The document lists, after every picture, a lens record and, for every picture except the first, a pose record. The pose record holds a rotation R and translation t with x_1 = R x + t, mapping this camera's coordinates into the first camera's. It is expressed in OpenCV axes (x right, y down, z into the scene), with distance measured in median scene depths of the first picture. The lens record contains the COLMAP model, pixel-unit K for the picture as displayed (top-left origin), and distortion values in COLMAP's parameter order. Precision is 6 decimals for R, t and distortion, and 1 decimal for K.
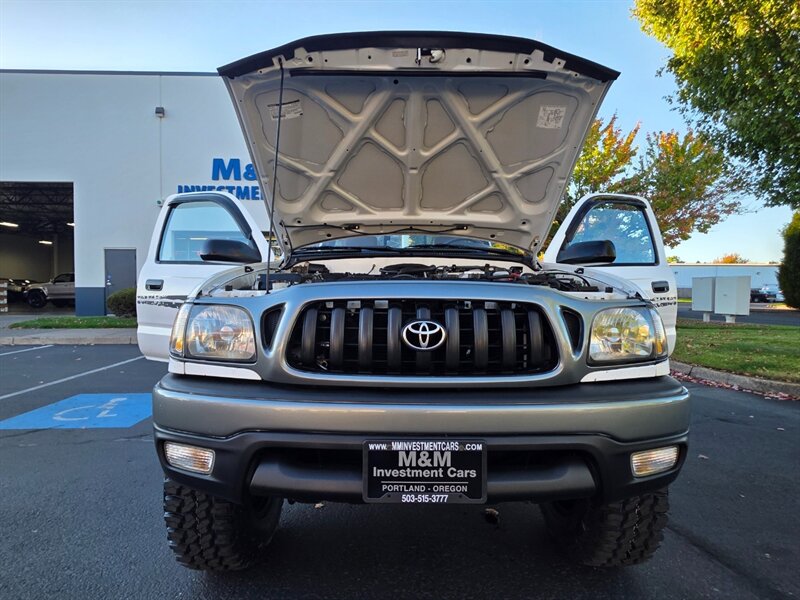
lens RADIAL K [[427.7, 0, 400.0], [0, 427.7, 301.6], [0, 0, 1]] dist [0.000891, -0.000514]
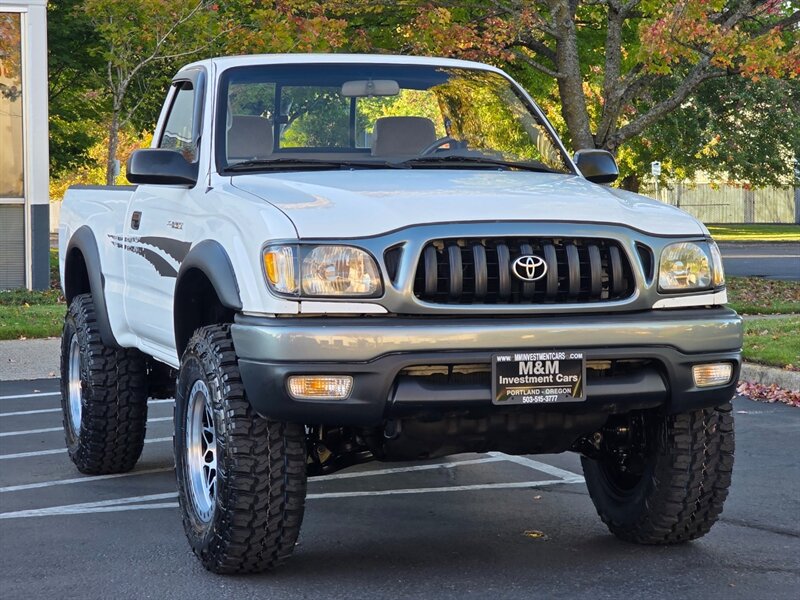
lens RADIAL K [[1922.8, 0, 398.0], [0, 1922.8, 297.8], [0, 0, 1]] dist [-1.037212, 22.704137]
pose [[0.955439, -0.022979, 0.294291, -1.813252], [0.015966, 0.999529, 0.026213, 0.018116], [-0.294755, -0.020346, 0.955356, -3.846364]]
